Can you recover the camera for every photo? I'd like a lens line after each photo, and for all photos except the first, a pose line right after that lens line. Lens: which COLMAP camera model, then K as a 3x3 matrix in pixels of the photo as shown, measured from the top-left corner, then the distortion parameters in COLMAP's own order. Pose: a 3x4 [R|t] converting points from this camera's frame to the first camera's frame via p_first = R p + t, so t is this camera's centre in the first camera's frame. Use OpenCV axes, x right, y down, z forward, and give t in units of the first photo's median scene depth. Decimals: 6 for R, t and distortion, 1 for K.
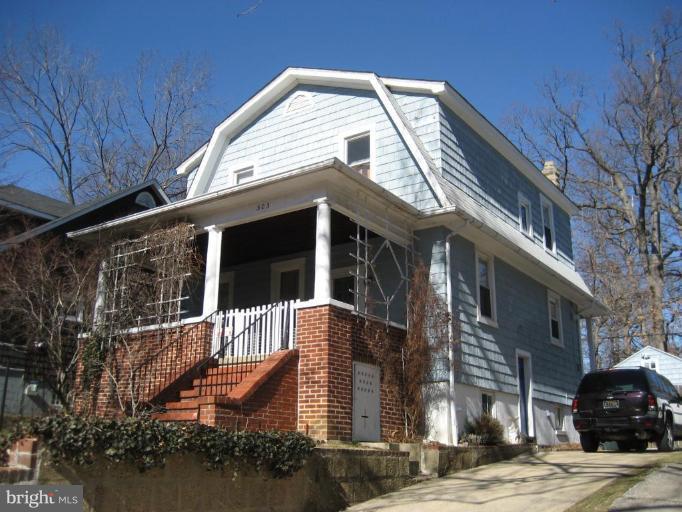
lens RADIAL K [[698.3, 0, 341.0], [0, 698.3, 256.0], [0, 0, 1]] dist [-0.170474, 0.238865]
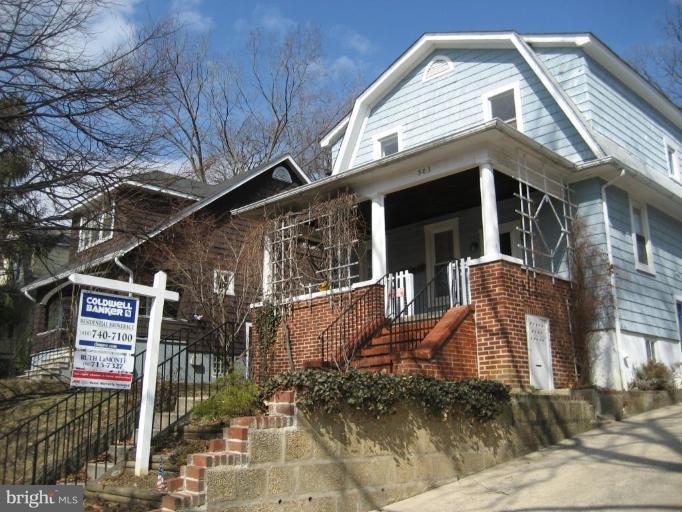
lens RADIAL K [[698.3, 0, 341.0], [0, 698.3, 256.0], [0, 0, 1]] dist [-0.170474, 0.238865]
pose [[0.985958, -0.062629, -0.154808, -0.077717], [0.070373, 0.996503, 0.045056, 0.000000], [0.151444, -0.055318, 0.986917, -0.050400]]
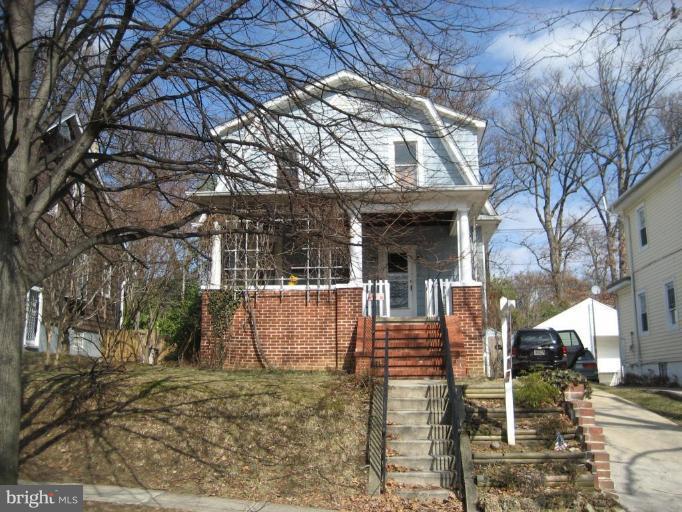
lens RADIAL K [[698.3, 0, 341.0], [0, 698.3, 256.0], [0, 0, 1]] dist [-0.170474, 0.238865]
pose [[0.849973, 0.075092, 0.521448, -0.857024], [-0.131551, 0.988687, 0.072054, -0.049324], [-0.510138, -0.129841, 0.850236, -0.070822]]
